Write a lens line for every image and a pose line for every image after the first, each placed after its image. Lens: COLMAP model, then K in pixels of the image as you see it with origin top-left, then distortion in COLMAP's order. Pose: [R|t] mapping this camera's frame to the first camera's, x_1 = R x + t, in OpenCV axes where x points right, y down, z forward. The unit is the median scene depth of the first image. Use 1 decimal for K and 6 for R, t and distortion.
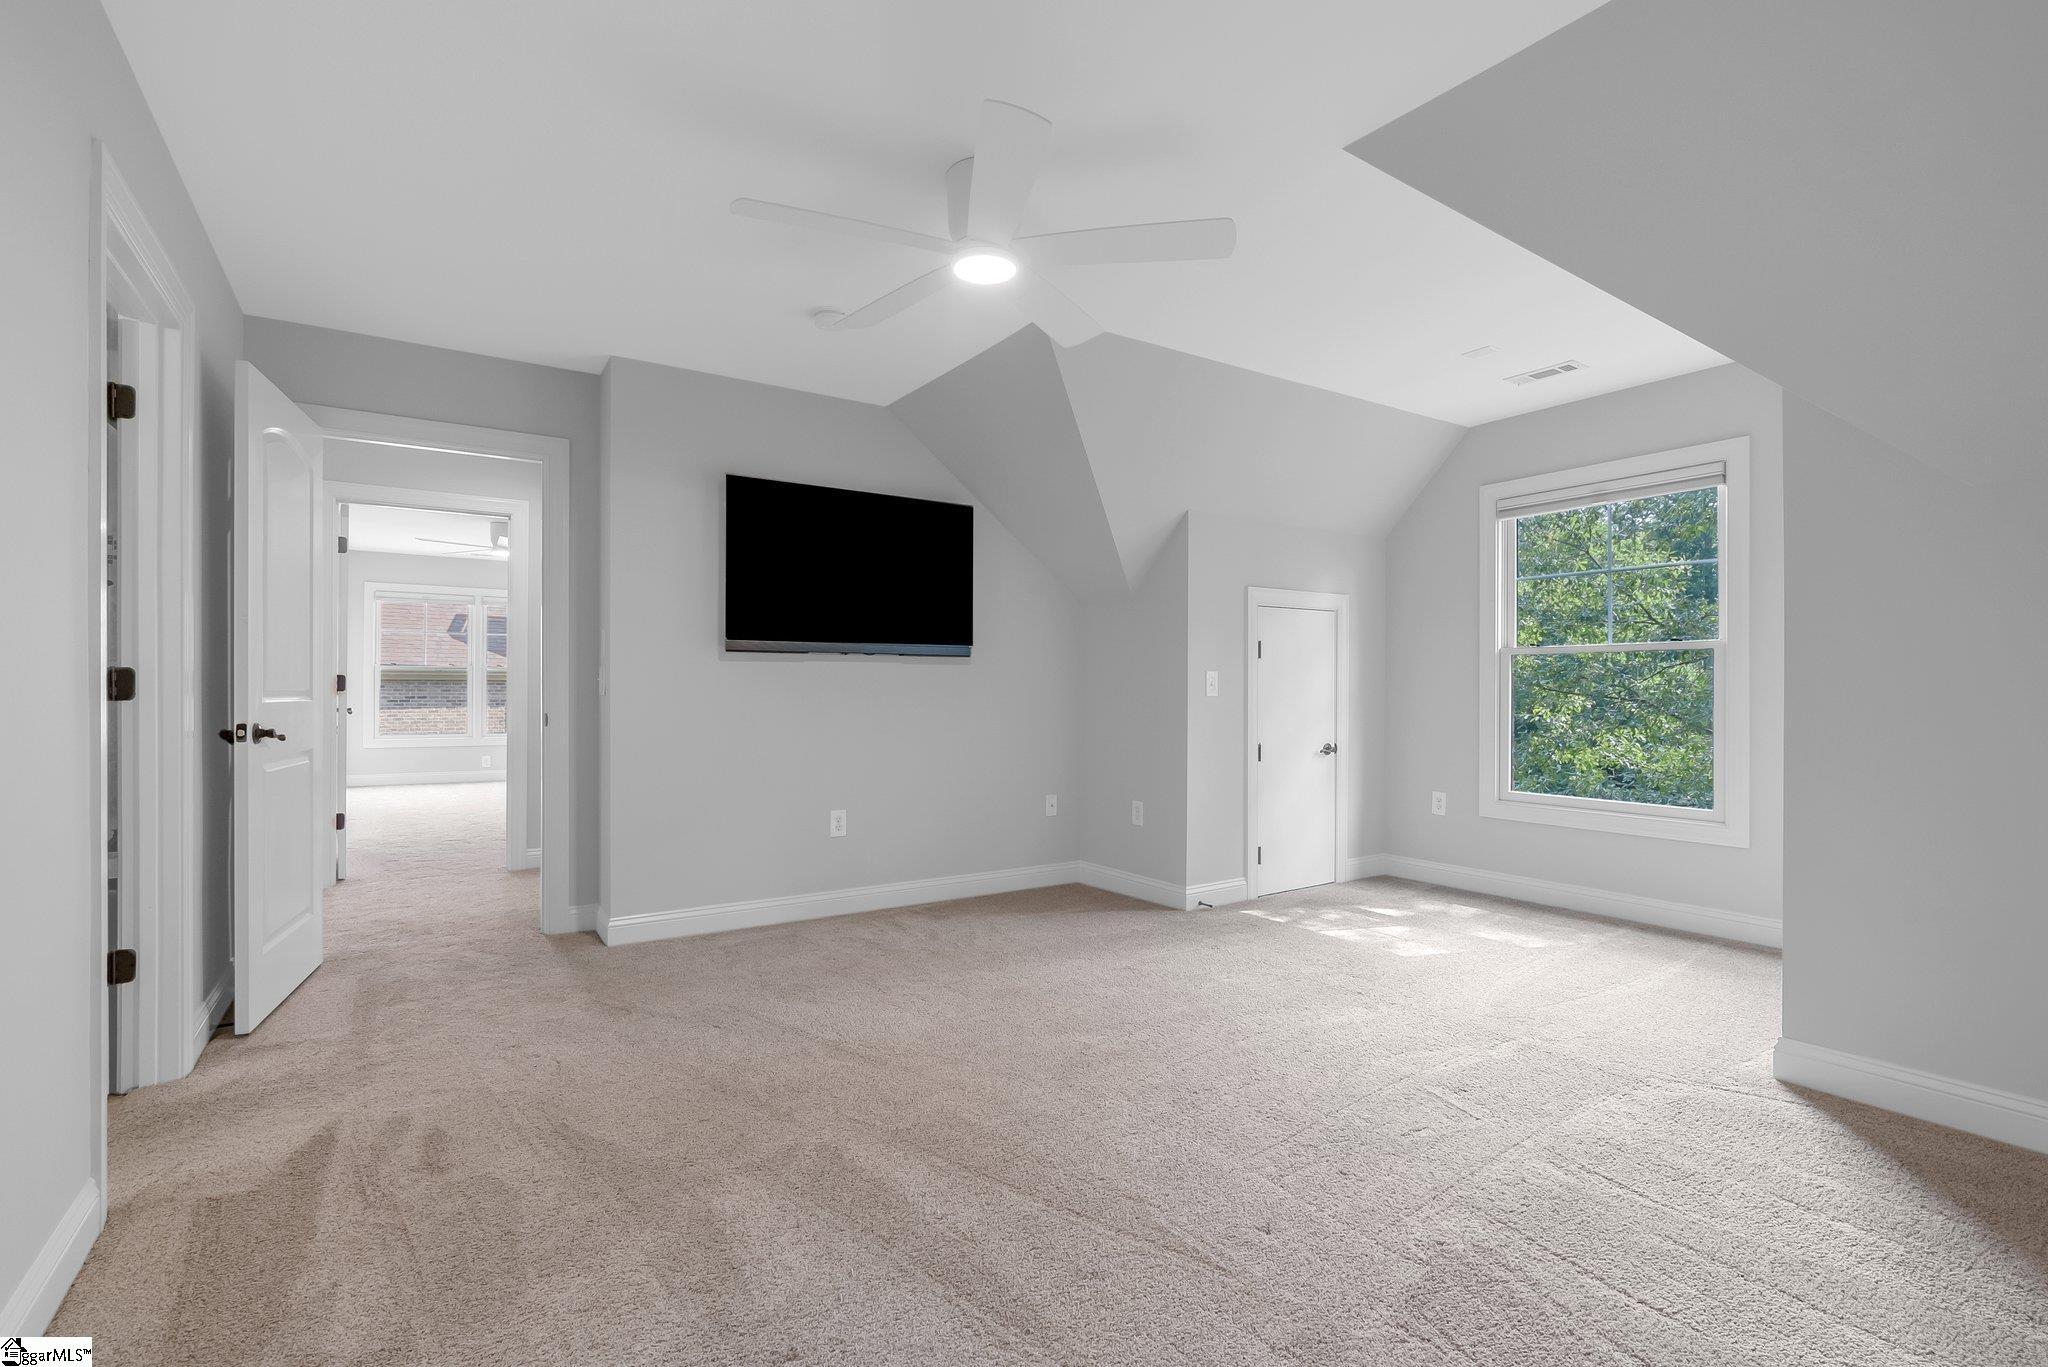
lens RADIAL K [[933.4, 0, 1031.9], [0, 933.4, 679.3], [0, 0, 1]] dist [-0.001127, 0.000269]
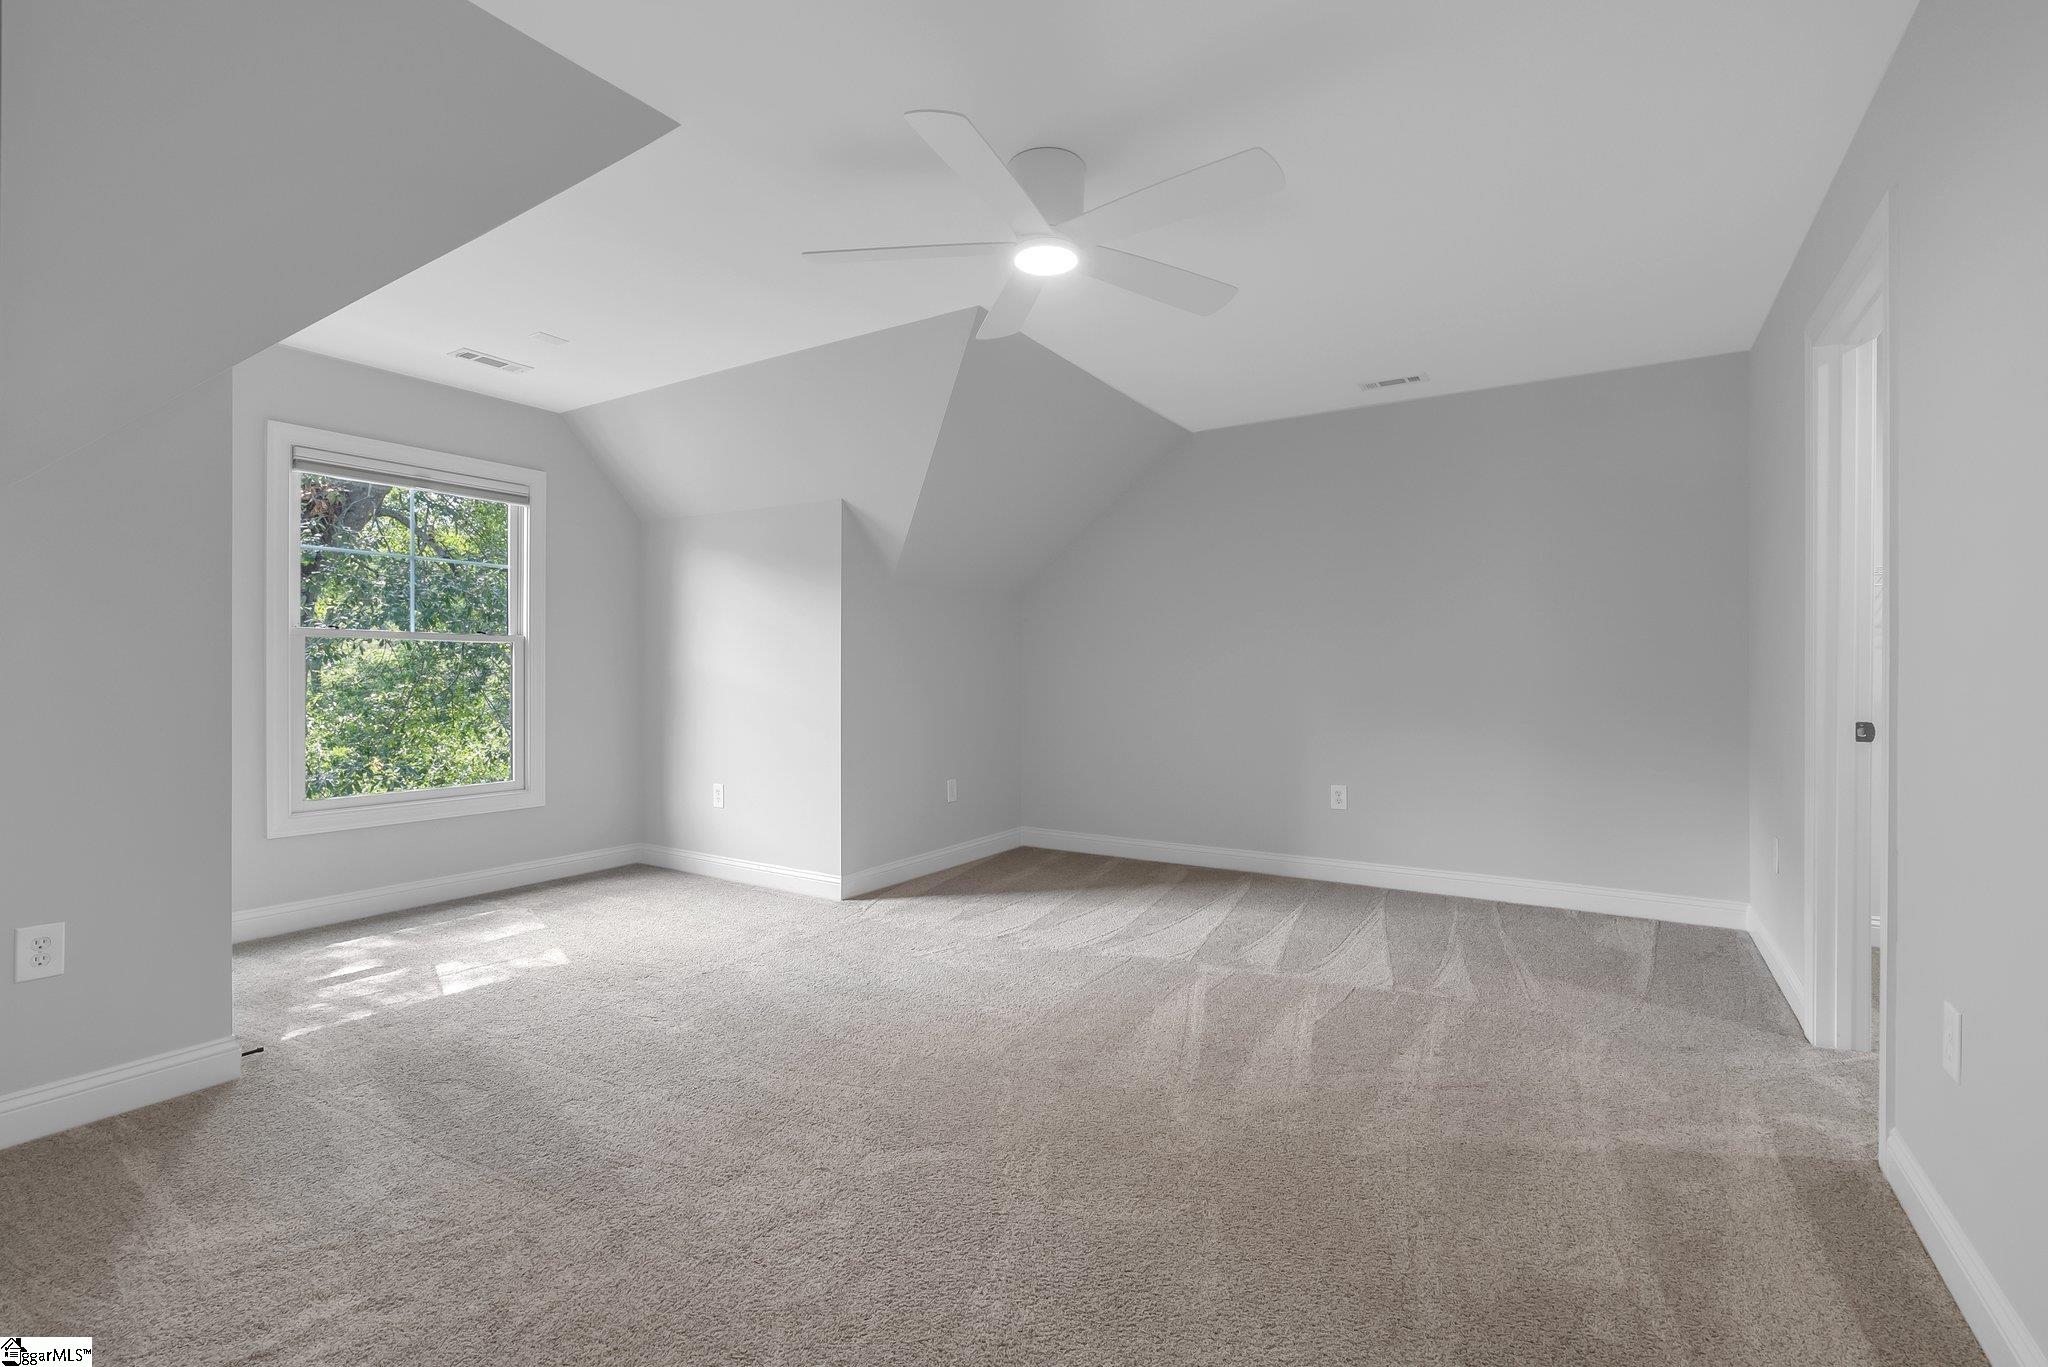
lens RADIAL K [[933.4, 0, 1031.9], [0, 933.4, 679.3], [0, 0, 1]] dist [-0.001127, 0.000269]
pose [[-0.403069, -0.001383, 0.915168, -0.656376], [-0.000590, 0.999999, 0.001251, 0.011296], [-0.915169, -0.000035, -0.403070, 0.970402]]
